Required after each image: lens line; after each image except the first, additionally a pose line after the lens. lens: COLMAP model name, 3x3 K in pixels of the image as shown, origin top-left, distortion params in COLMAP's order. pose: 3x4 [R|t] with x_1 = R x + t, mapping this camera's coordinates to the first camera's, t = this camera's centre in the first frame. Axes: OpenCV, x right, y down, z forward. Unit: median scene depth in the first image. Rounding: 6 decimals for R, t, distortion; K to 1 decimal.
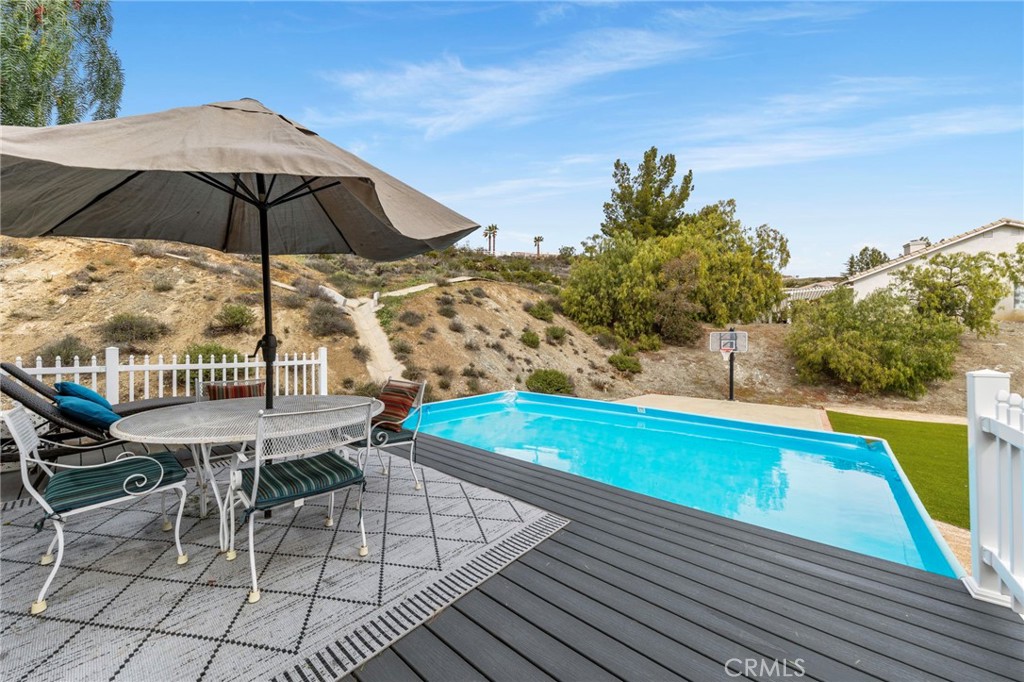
lens RADIAL K [[364.9, 0, 512.0], [0, 364.9, 341.0], [0, 0, 1]] dist [0.034606, -0.014753]
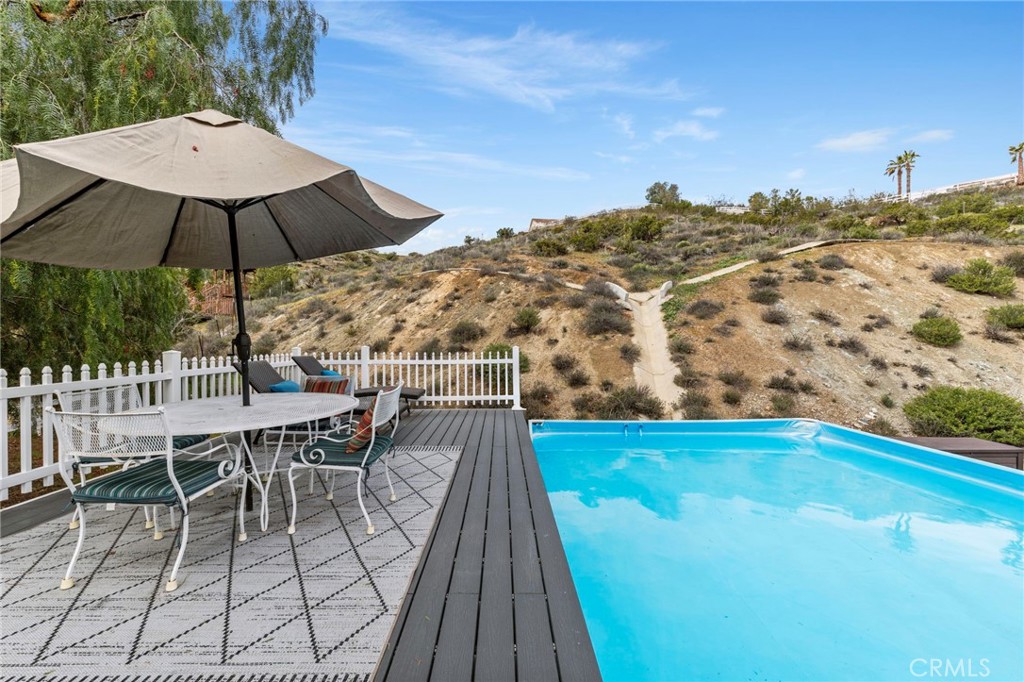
lens RADIAL K [[400.9, 0, 512.0], [0, 400.9, 341.0], [0, 0, 1]] dist [0.002350, -0.000179]
pose [[0.654679, -0.010930, -0.755828, 0.099756], [0.014340, 0.999895, -0.002039, 0.002085], [0.755771, -0.009504, 0.654768, 0.120820]]
